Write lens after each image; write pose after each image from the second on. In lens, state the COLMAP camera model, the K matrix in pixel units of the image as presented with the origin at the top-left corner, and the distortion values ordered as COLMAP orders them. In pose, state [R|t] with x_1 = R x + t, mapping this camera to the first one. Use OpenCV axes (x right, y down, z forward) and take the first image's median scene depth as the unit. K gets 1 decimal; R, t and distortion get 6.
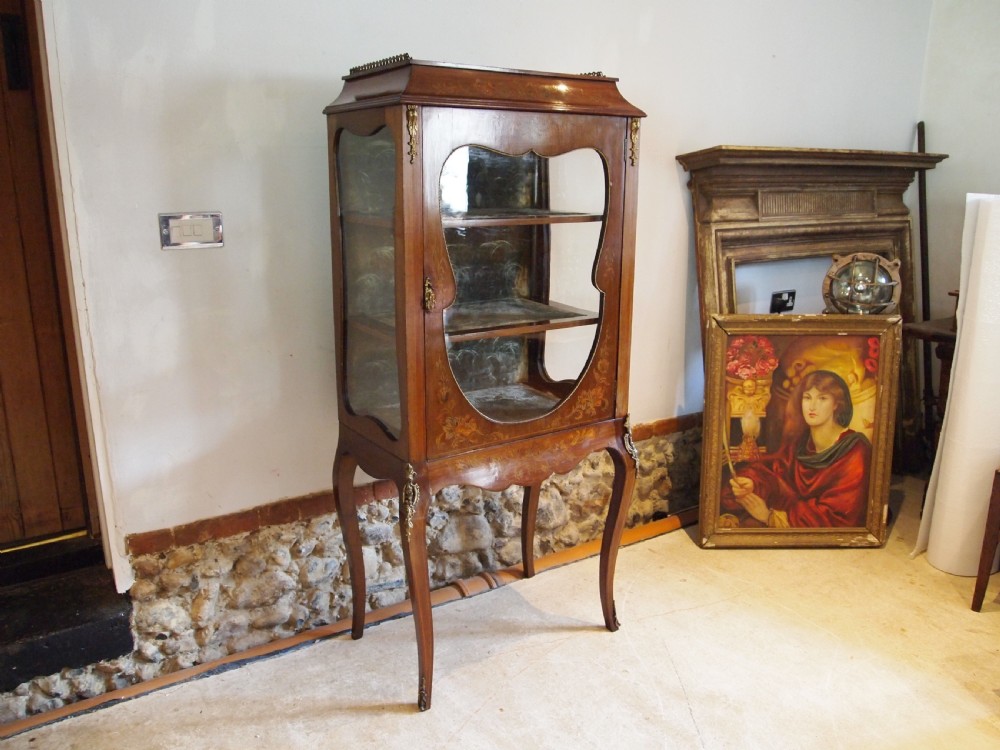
lens RADIAL K [[798.2, 0, 503.5], [0, 798.2, 374.7], [0, 0, 1]] dist [-0.048525, -0.000780]
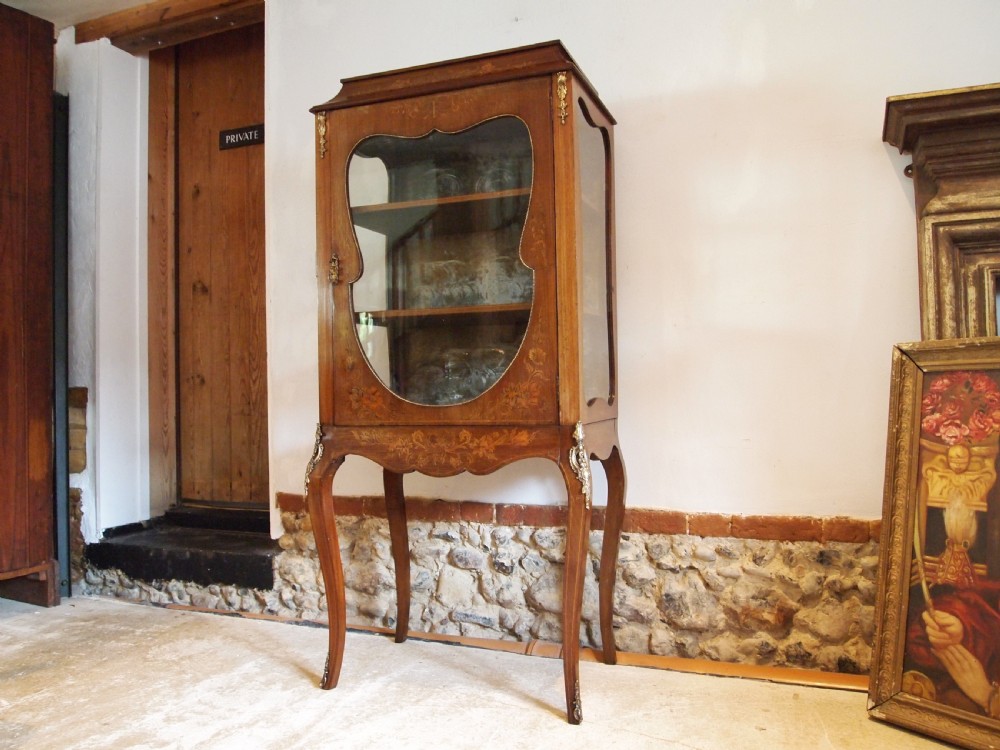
lens RADIAL K [[798.2, 0, 504.6], [0, 798.2, 374.1], [0, 0, 1]] dist [-0.048525, -0.000780]
pose [[0.566623, -0.029125, -0.823462, 0.700727], [-0.186172, 0.969007, -0.162377, 0.132388], [0.802670, 0.245312, 0.543639, 0.449334]]
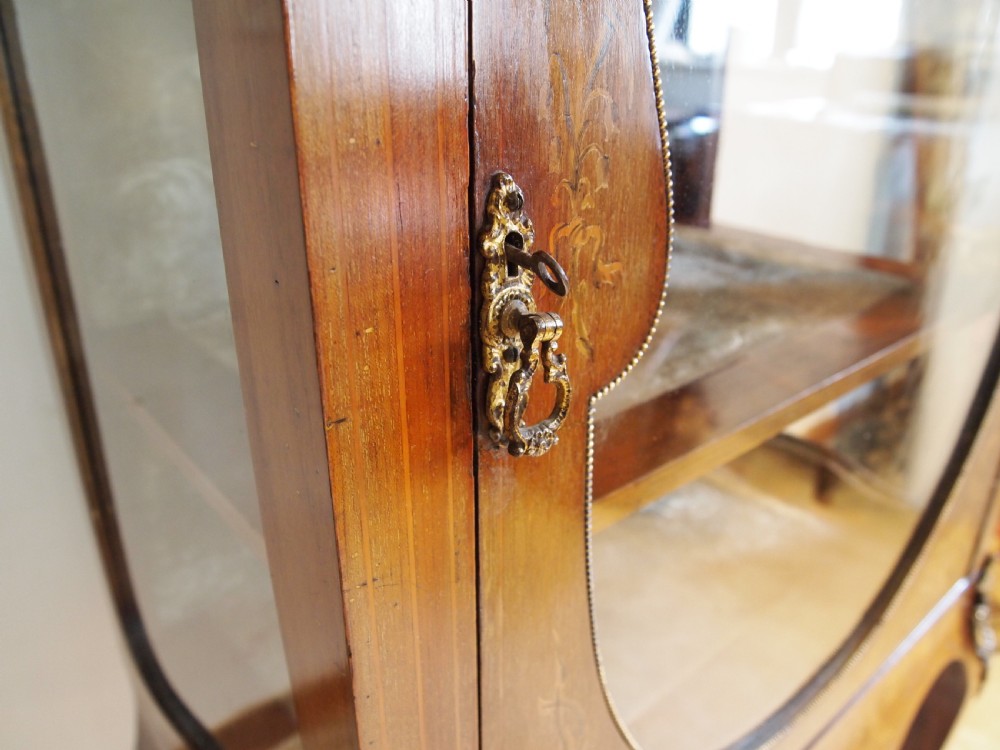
lens RADIAL K [[798.2, 0, 503.0], [0, 798.2, 375.3], [0, 0, 1]] dist [-0.048525, -0.000780]
pose [[0.995052, -0.048378, 0.086777, -0.077145], [0.035132, 0.988342, 0.148138, -0.080406], [-0.092932, -0.144357, 0.985152, 0.638989]]
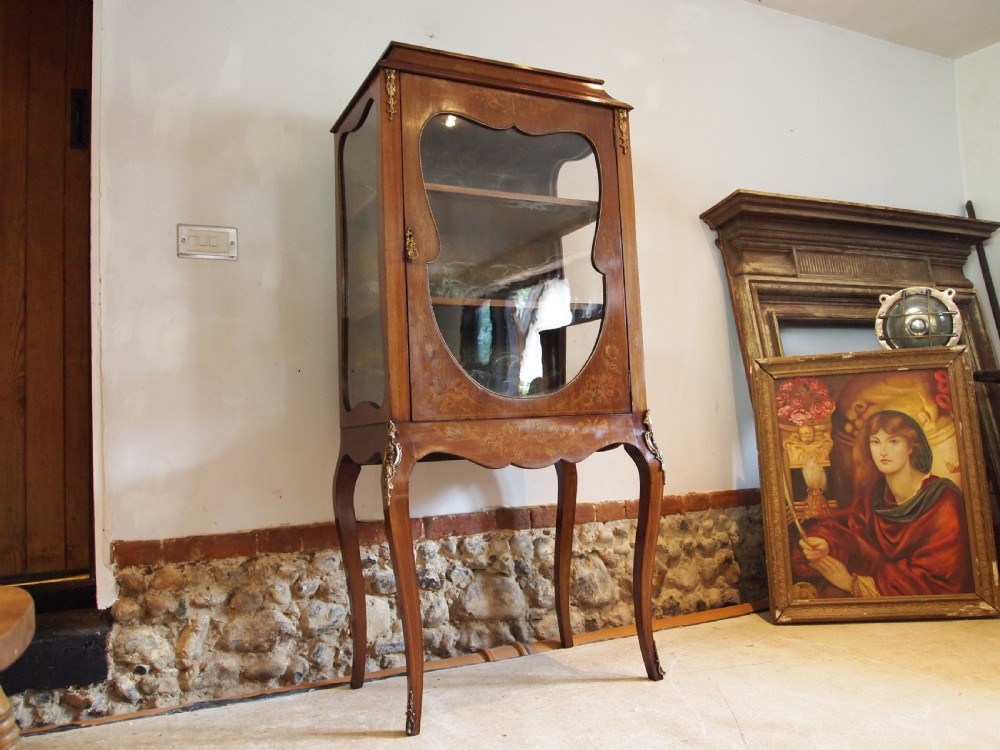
lens RADIAL K [[798.2, 0, 502.8], [0, 798.2, 374.2], [0, 0, 1]] dist [-0.048525, -0.000780]
pose [[0.989370, -0.062195, -0.131447, 0.103985], [0.016492, 0.946081, -0.323510, 0.275416], [0.144481, 0.317903, 0.937050, 0.095607]]
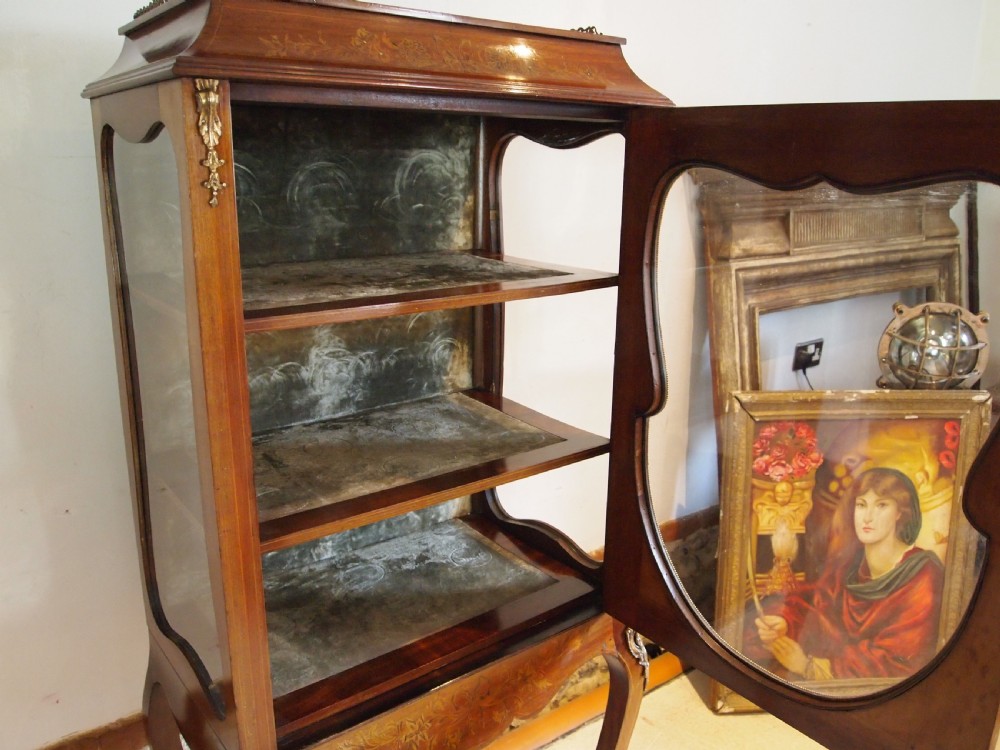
lens RADIAL K [[798.2, 0, 508.6], [0, 798.2, 377.9], [0, 0, 1]] dist [-0.048525, -0.000780]
pose [[0.997262, -0.008891, 0.073413, 0.015381], [0.007298, 0.999733, 0.021942, -0.120575], [-0.073589, -0.021346, 0.997060, 0.363510]]
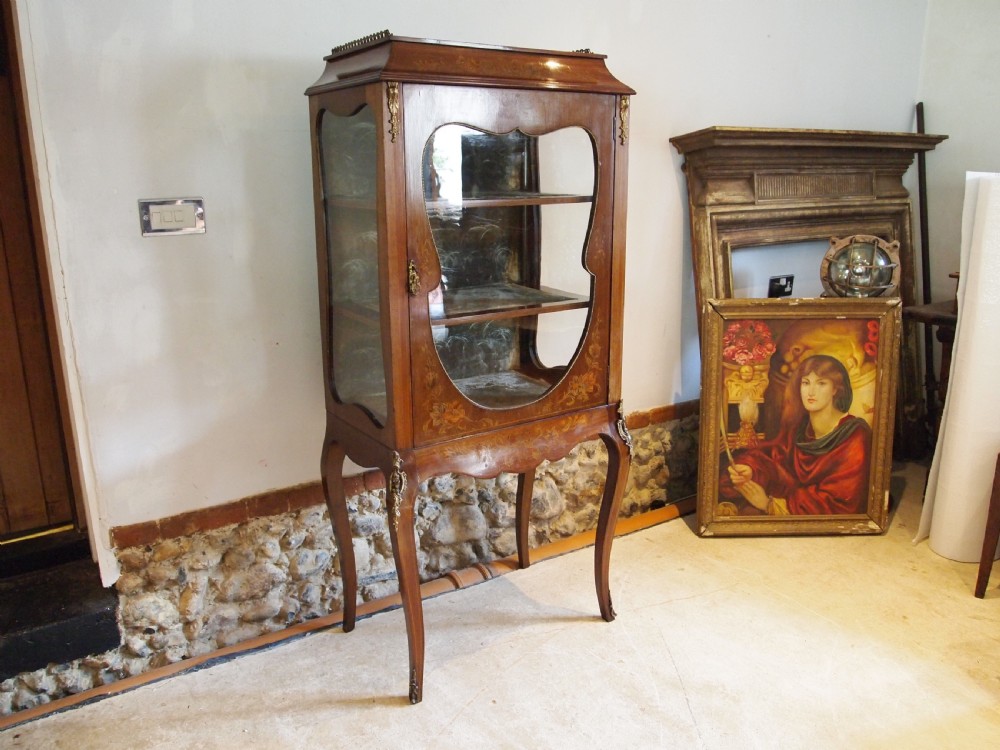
lens RADIAL K [[798.2, 0, 502.9], [0, 798.2, 374.9], [0, 0, 1]] dist [-0.048525, -0.000780]
pose [[0.999927, -0.011140, -0.004662, 0.014206], [0.011169, 0.999918, 0.006234, 0.010162], [0.004593, -0.006286, 0.999970, 0.017917]]
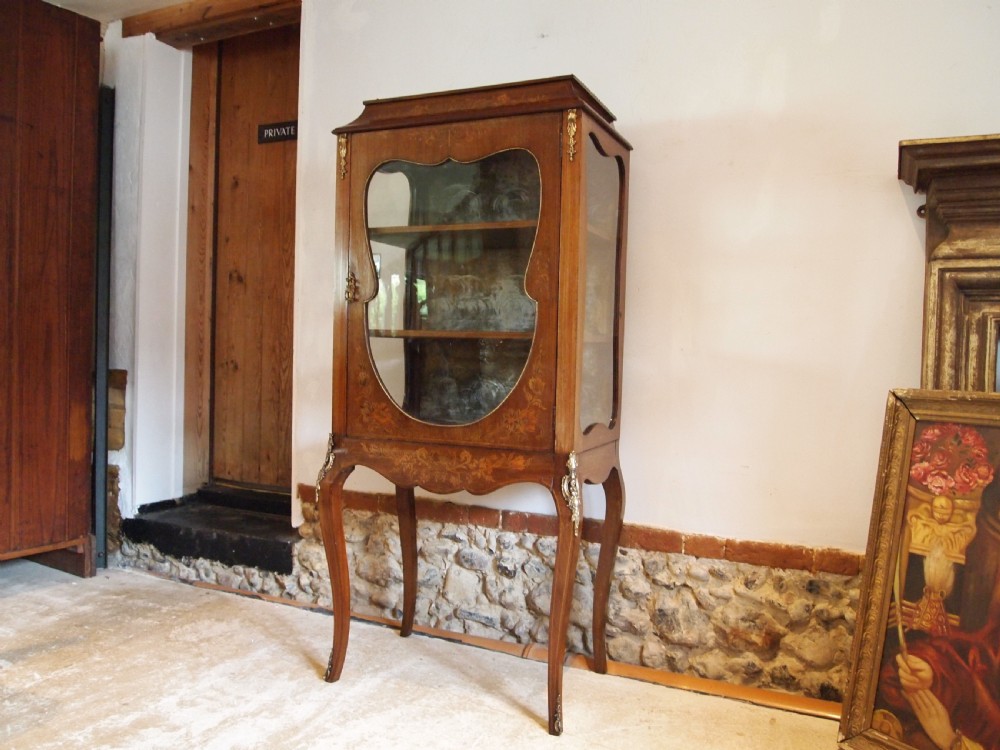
lens RADIAL K [[798.2, 0, 504.5], [0, 798.2, 373.7], [0, 0, 1]] dist [-0.048525, -0.000780]
pose [[0.517527, 0.032048, -0.855066, 0.750091], [-0.236414, 0.965755, -0.106892, 0.068905], [0.822359, 0.257469, 0.507381, 0.453525]]
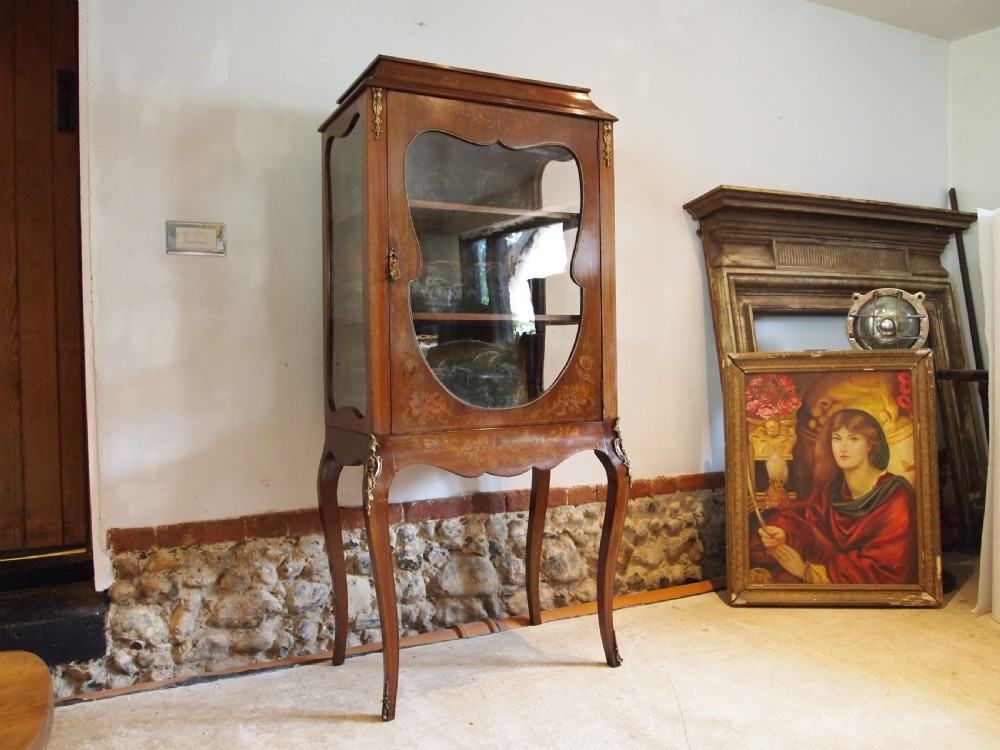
lens RADIAL K [[798.2, 0, 503.6], [0, 798.2, 374.6], [0, 0, 1]] dist [-0.048525, -0.000780]
pose [[0.992481, -0.019462, -0.120838, 0.123994], [-0.008459, 0.974011, -0.226344, 0.197540], [0.122103, 0.225665, 0.966523, 0.036880]]
